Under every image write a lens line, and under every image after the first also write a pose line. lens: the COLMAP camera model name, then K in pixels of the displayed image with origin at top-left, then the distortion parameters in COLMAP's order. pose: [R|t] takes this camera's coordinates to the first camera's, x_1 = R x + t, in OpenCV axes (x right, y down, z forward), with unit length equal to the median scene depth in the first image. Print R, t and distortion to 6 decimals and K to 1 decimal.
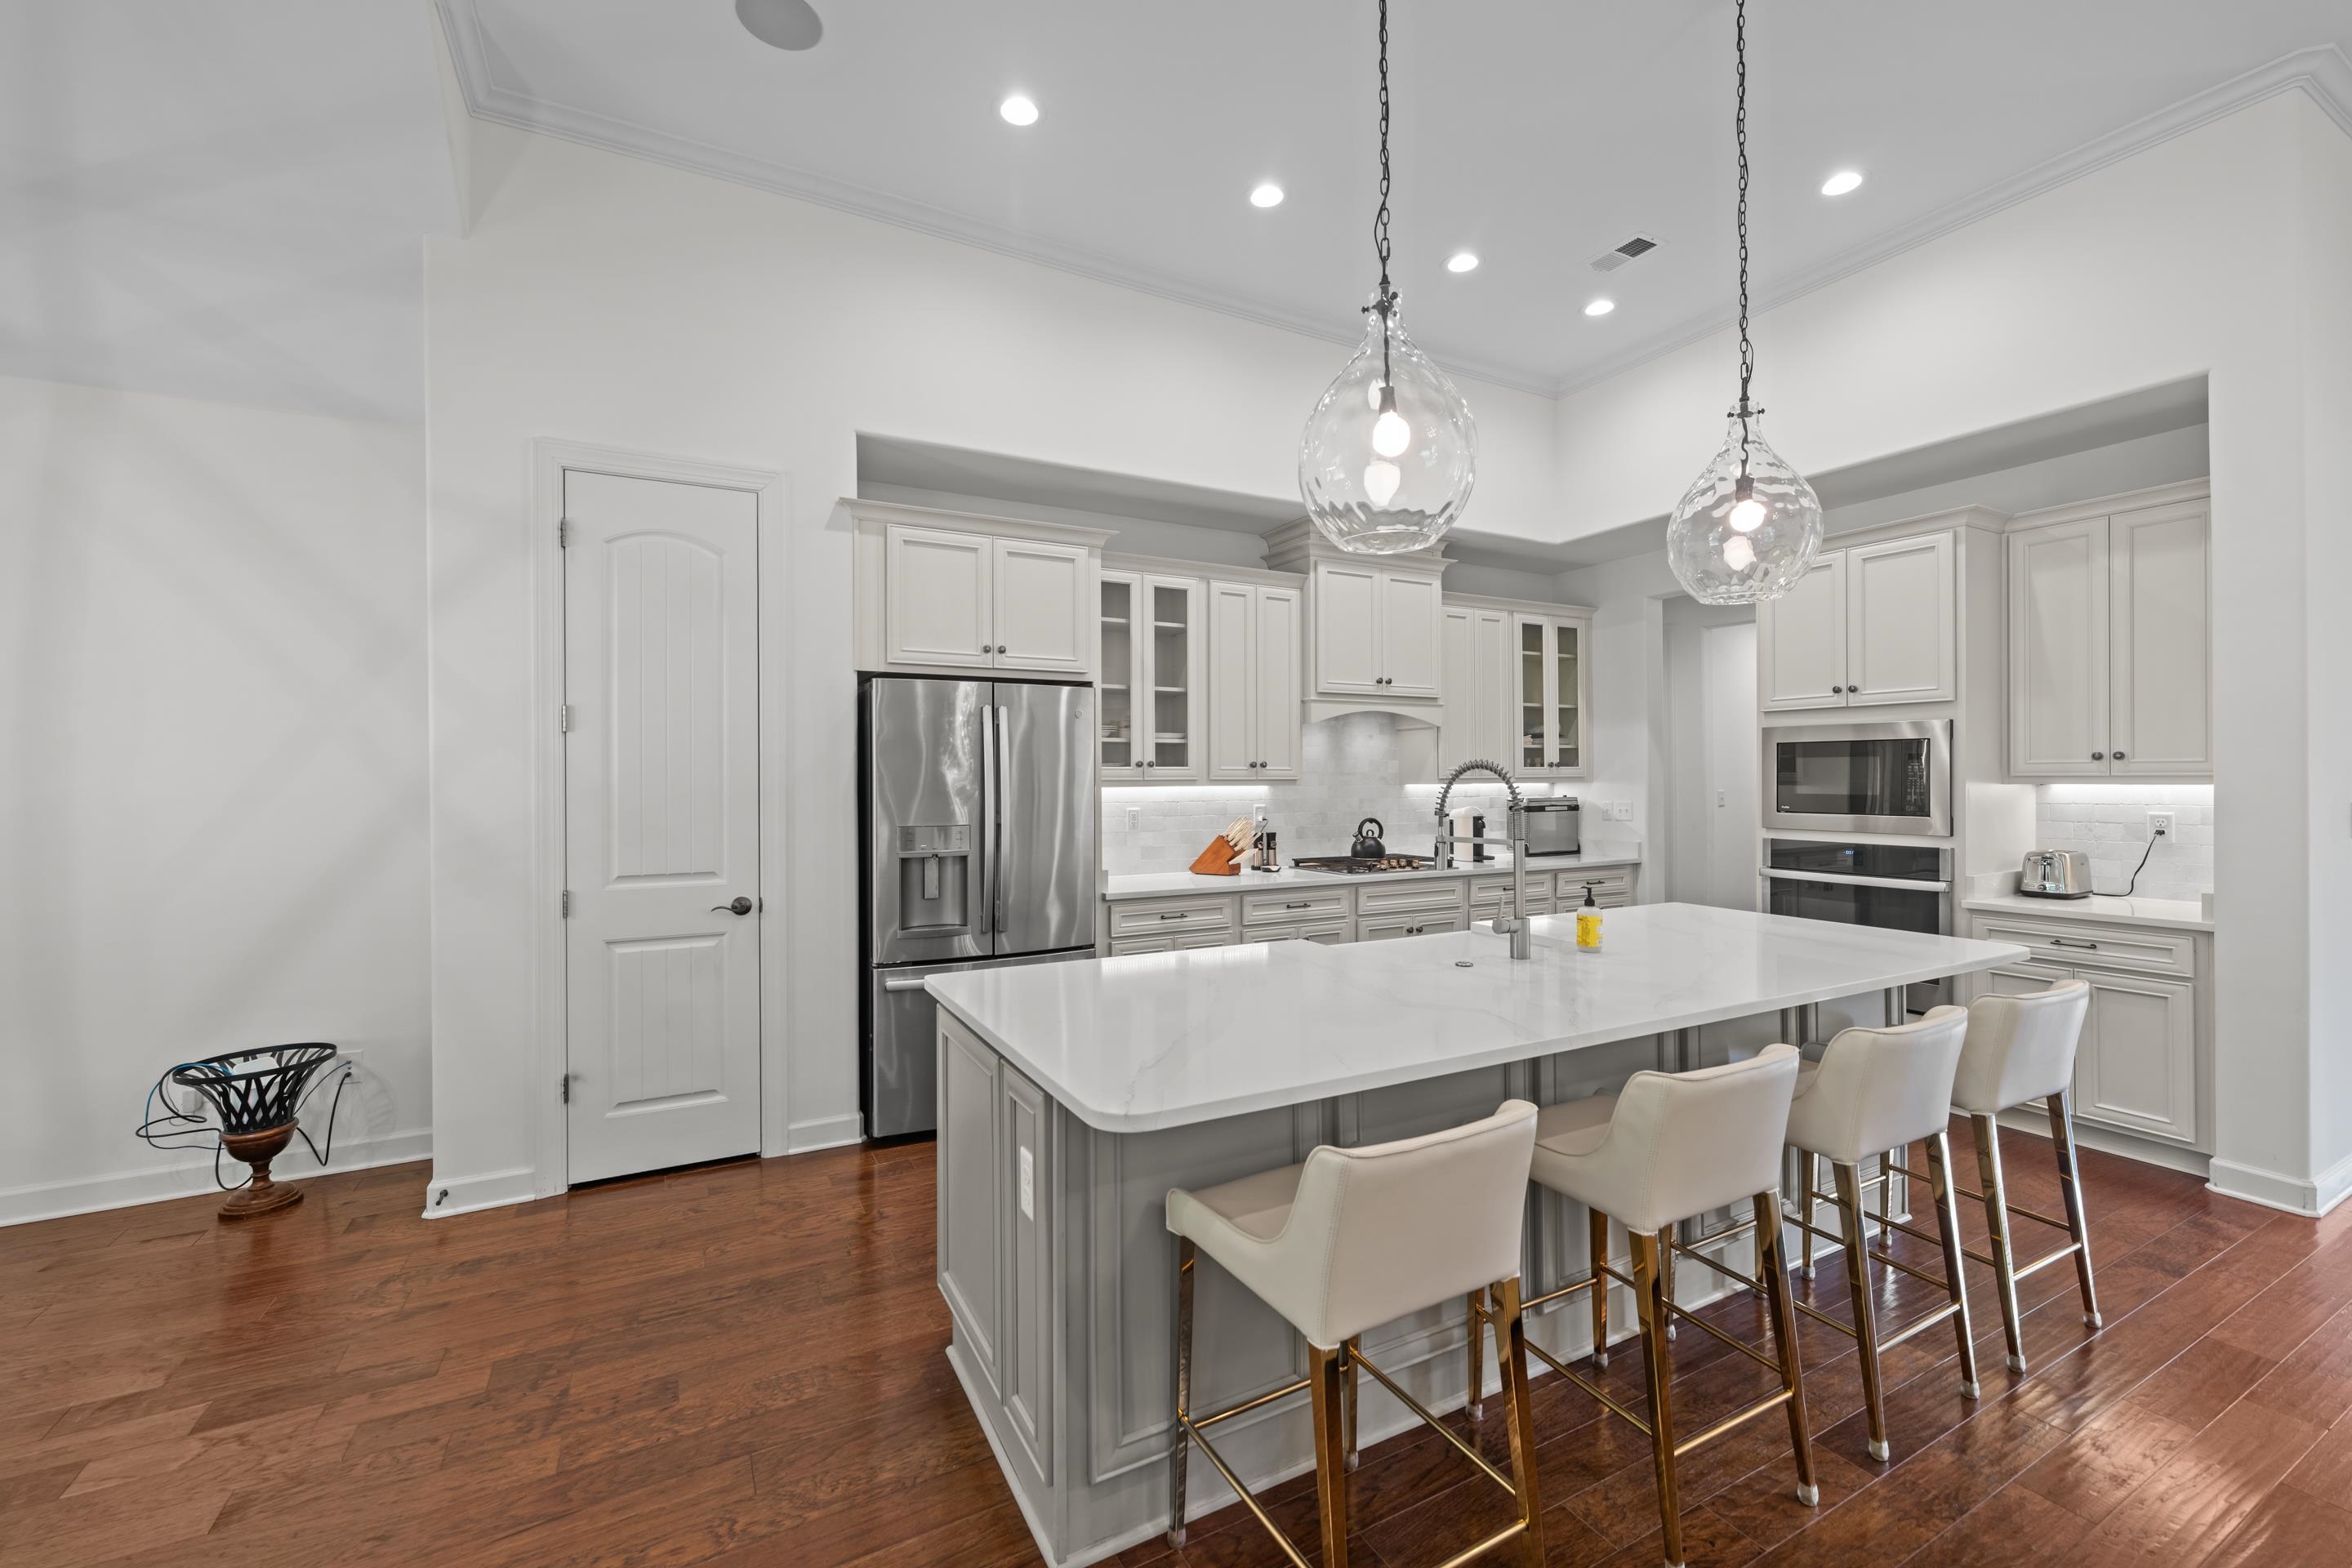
lens RADIAL K [[946.5, 0, 1169.9], [0, 946.5, 780.5], [0, 0, 1]] dist [-0.001778, 0.000162]
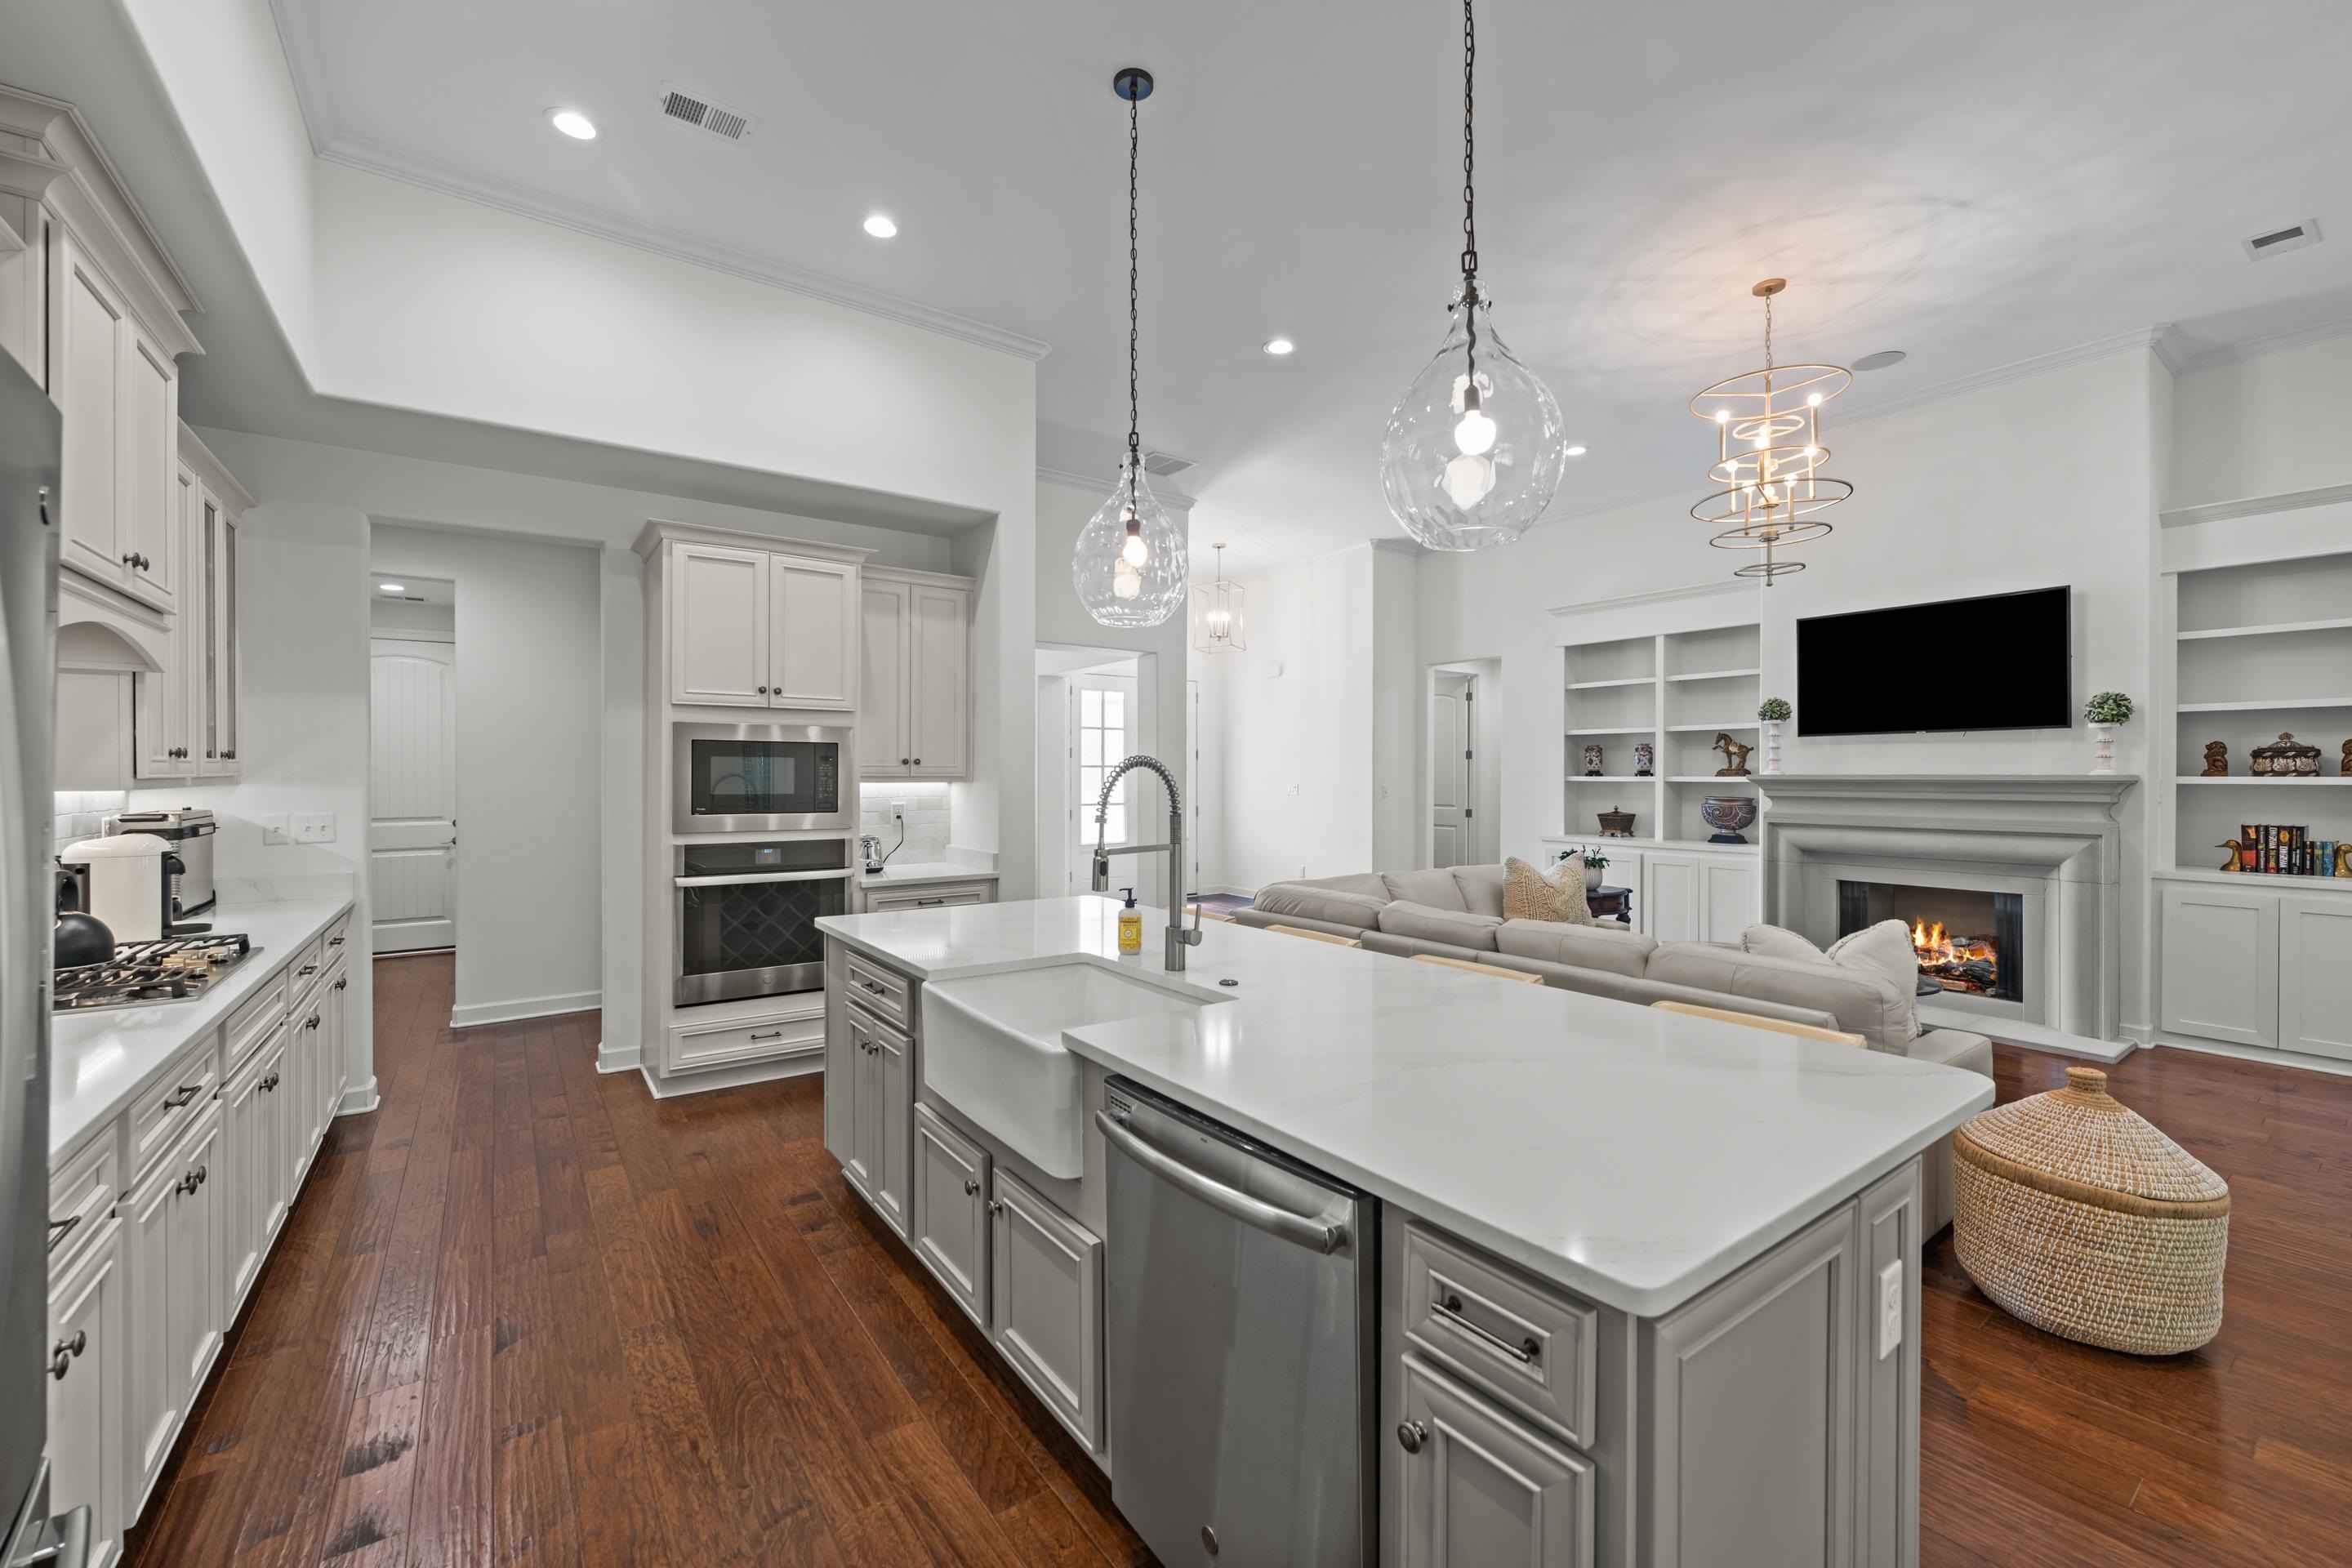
lens RADIAL K [[946.5, 0, 1172.6], [0, 946.5, 776.3], [0, 0, 1]] dist [-0.001778, 0.000162]
pose [[-0.133323, 0.002280, 0.991070, -0.319417], [0.003087, 0.999993, -0.001885, -0.000837], [-0.991068, 0.002808, -0.133329, 0.645529]]
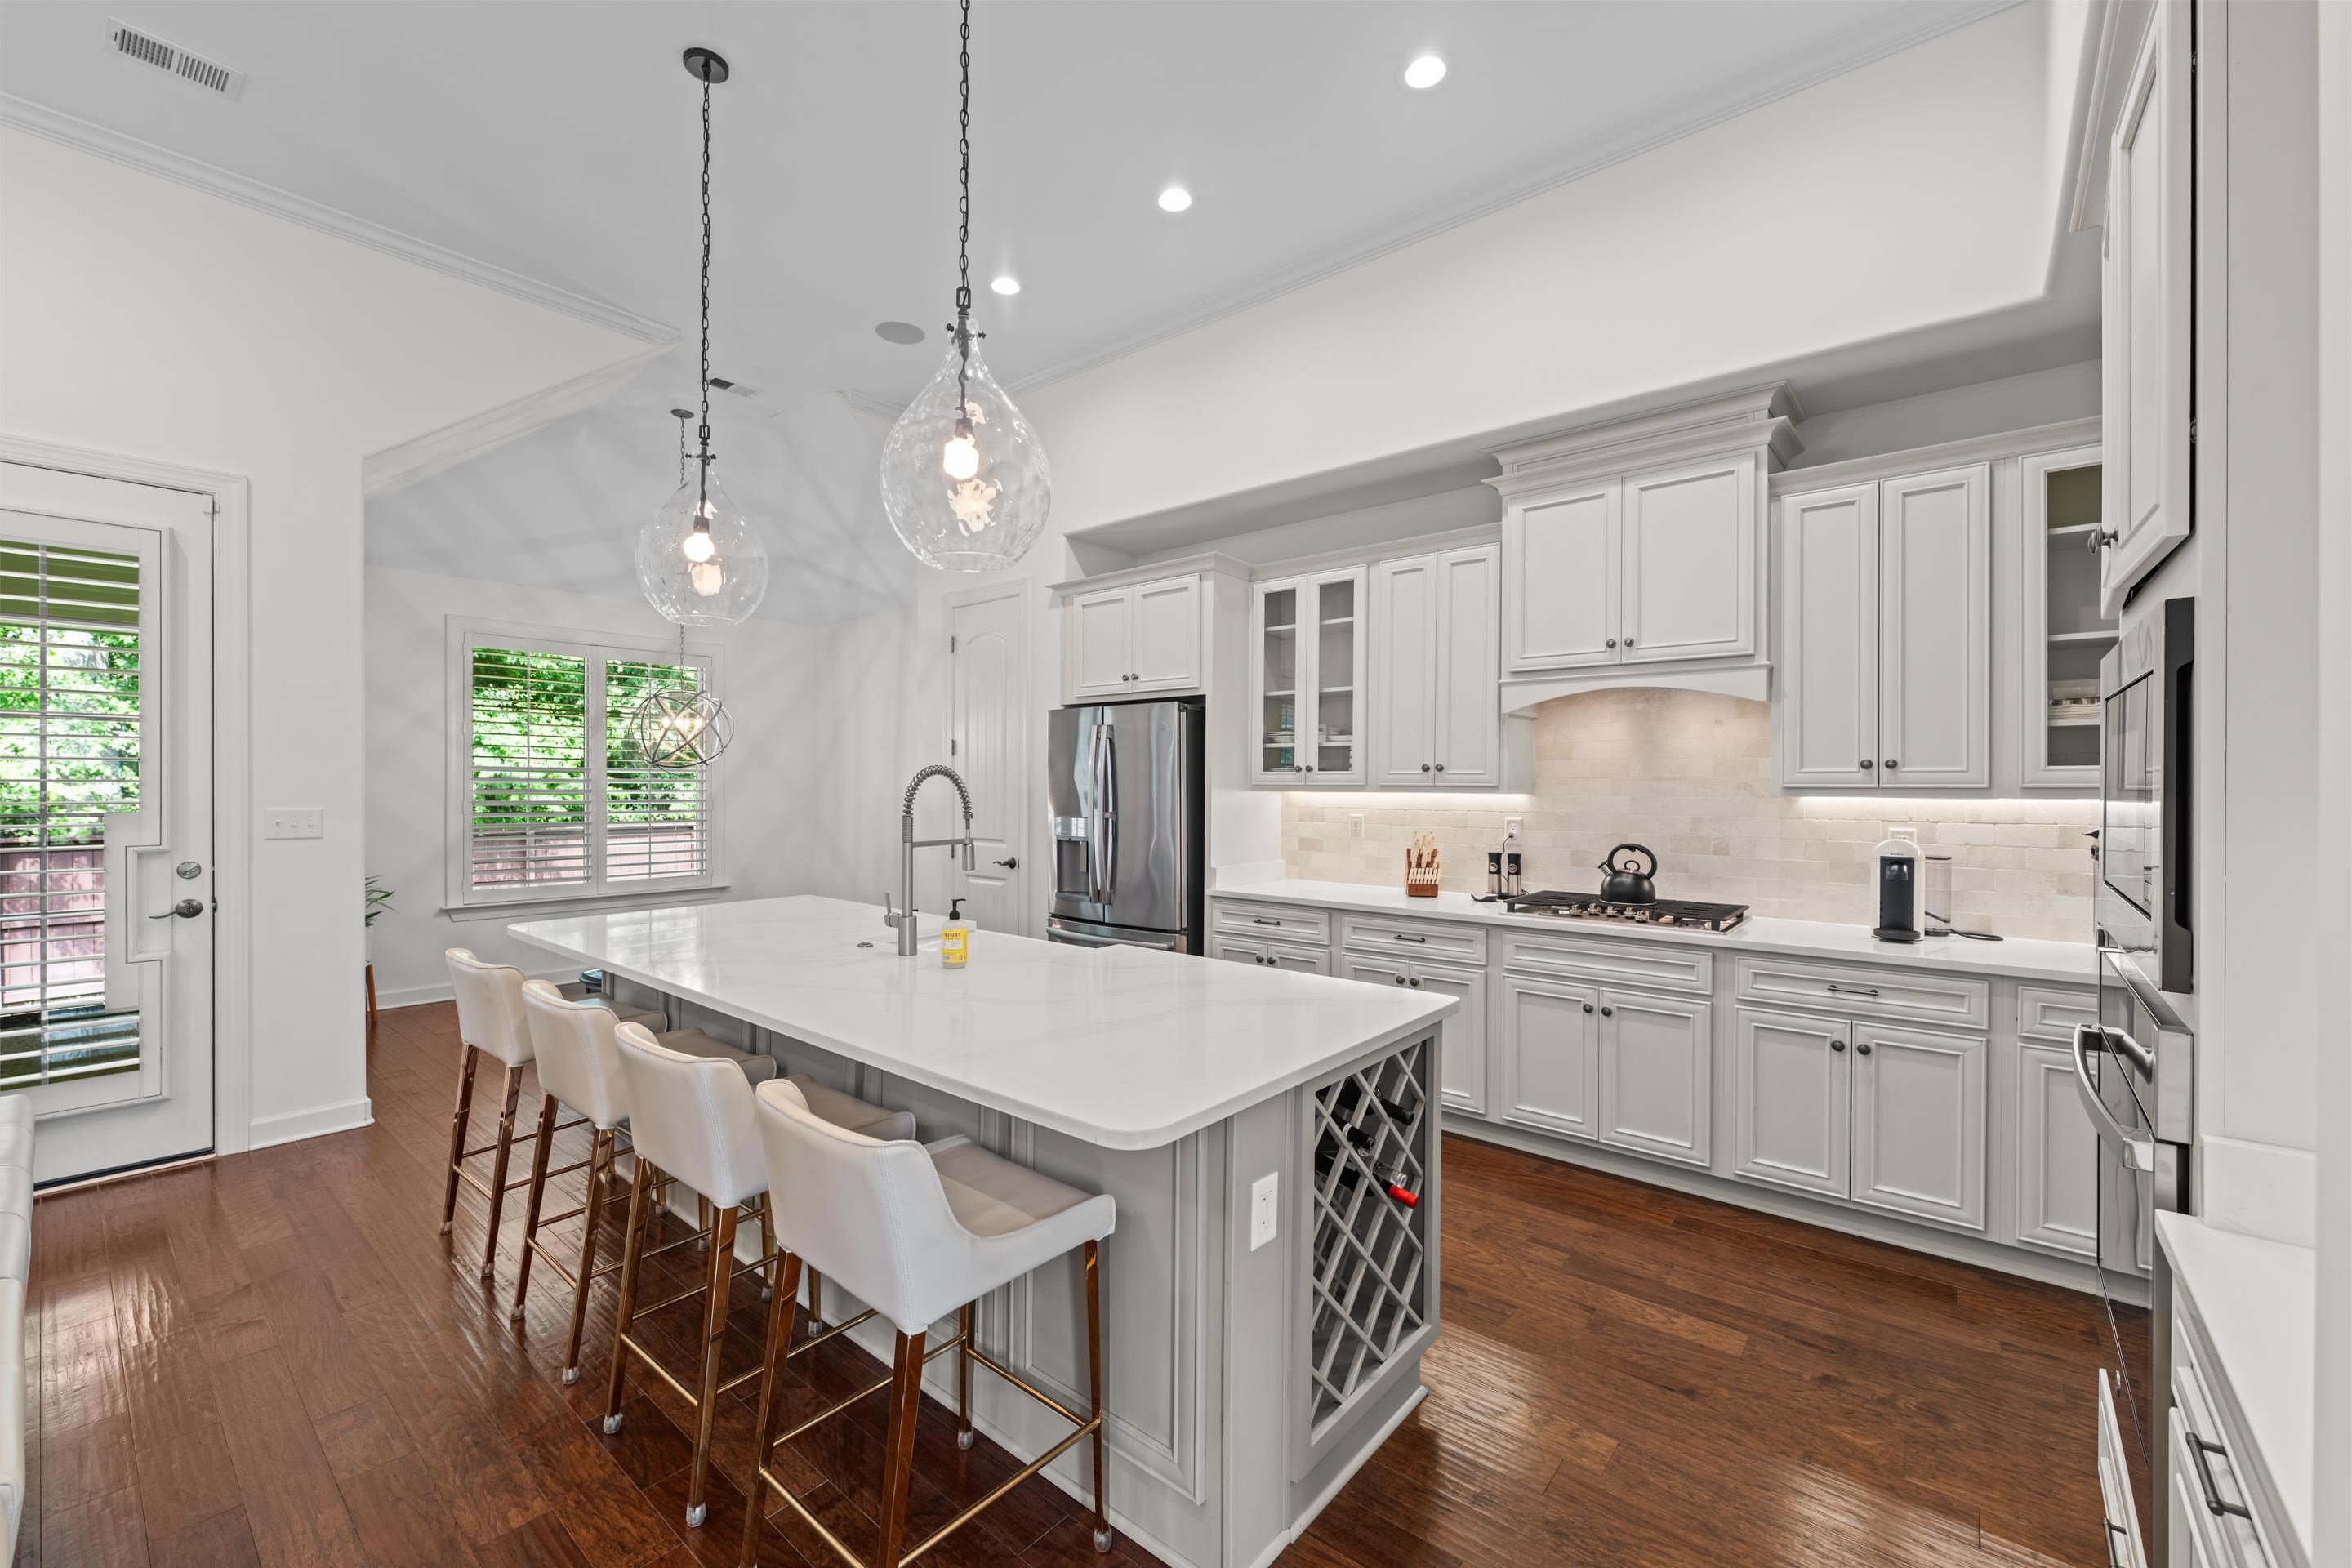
lens RADIAL K [[946.5, 0, 1165.2], [0, 946.5, 784.1], [0, 0, 1]] dist [-0.001778, 0.000162]
pose [[0.375130, 0.006789, -0.926947, 0.828806], [-0.007108, 0.999965, 0.004447, -0.004649], [0.926945, 0.004921, 0.375165, 0.494559]]
